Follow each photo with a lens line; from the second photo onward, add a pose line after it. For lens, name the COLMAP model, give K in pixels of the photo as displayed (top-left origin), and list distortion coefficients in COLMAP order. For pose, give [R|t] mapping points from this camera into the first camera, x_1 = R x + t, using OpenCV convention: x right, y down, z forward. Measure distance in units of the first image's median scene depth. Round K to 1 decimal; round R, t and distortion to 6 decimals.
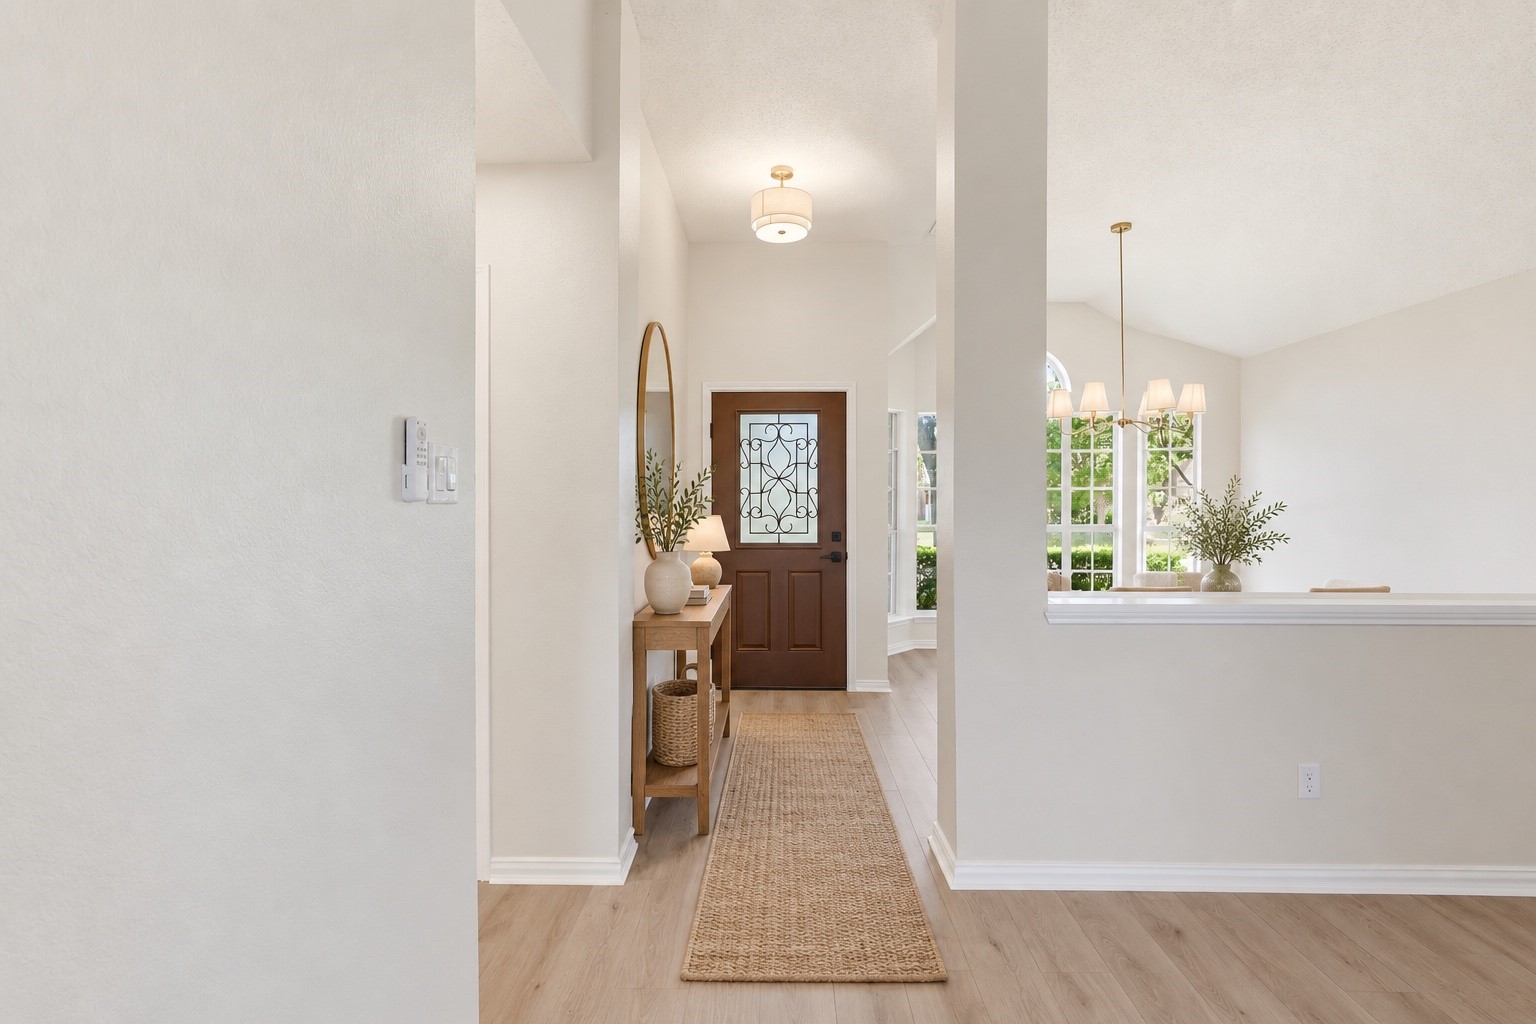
lens RADIAL K [[761.9, 0, 767.5], [0, 761.9, 496.8], [0, 0, 1]] dist [-0.000584, 0.000055]
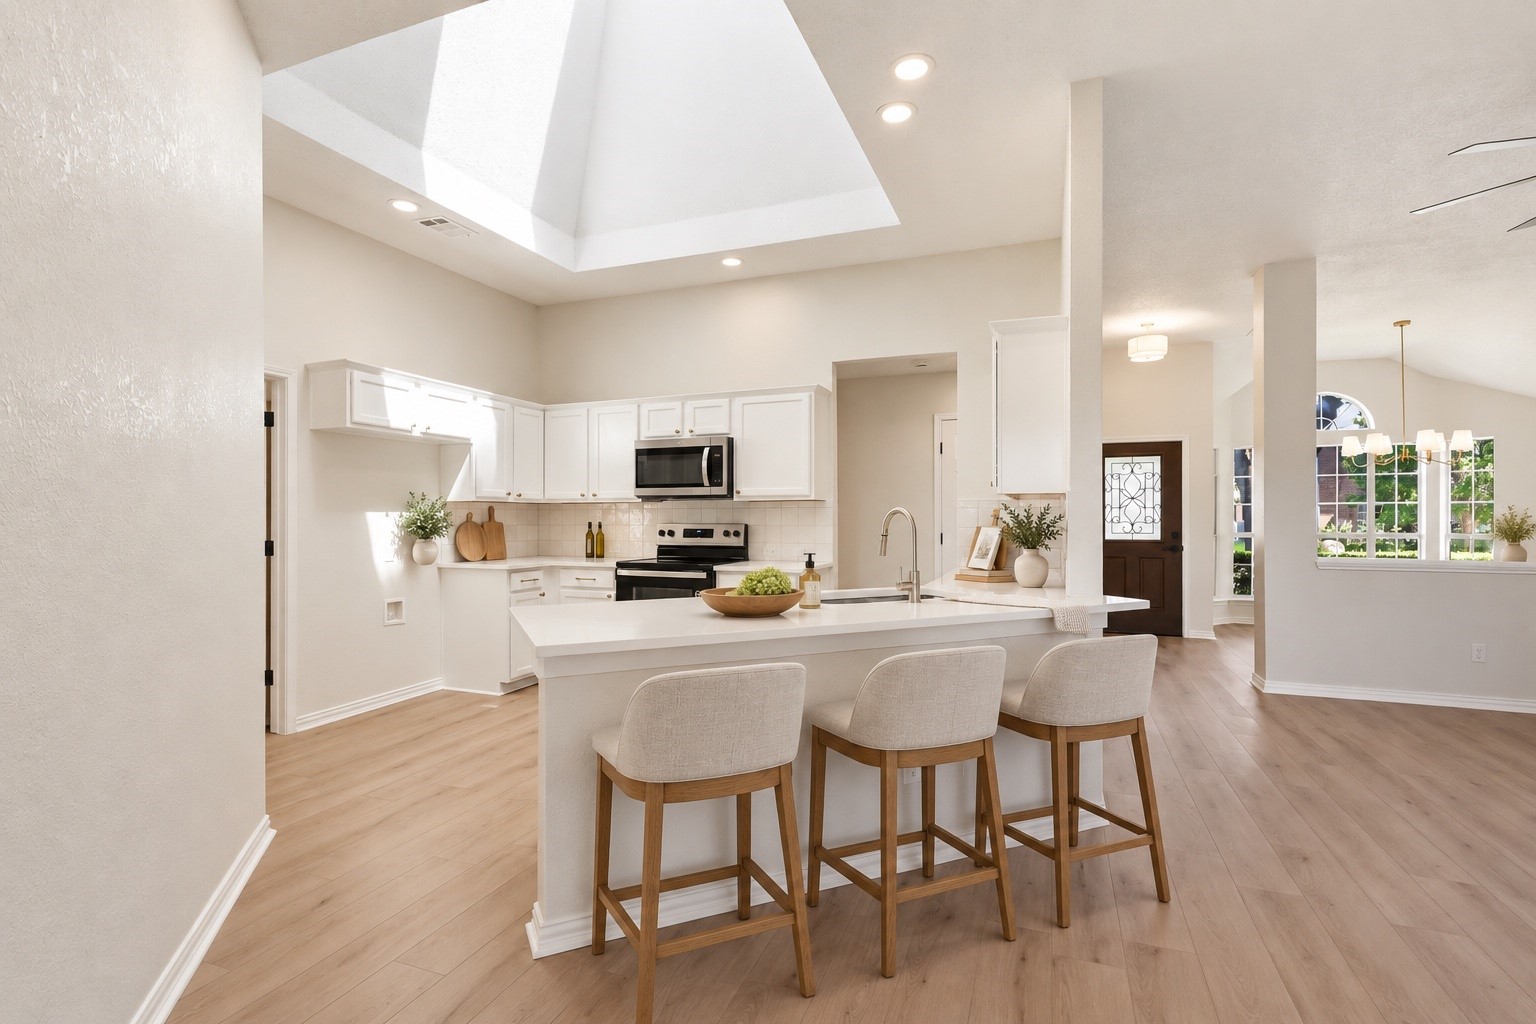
lens RADIAL K [[715.6, 0, 763.1], [0, 715.6, 509.0], [0, 0, 1]] dist [0.002965, 0.000495]
pose [[0.930527, -0.005015, -0.366189, -0.151768], [0.002243, 0.999966, -0.007993, 0.008135], [0.366216, 0.006616, 0.930506, -0.643583]]
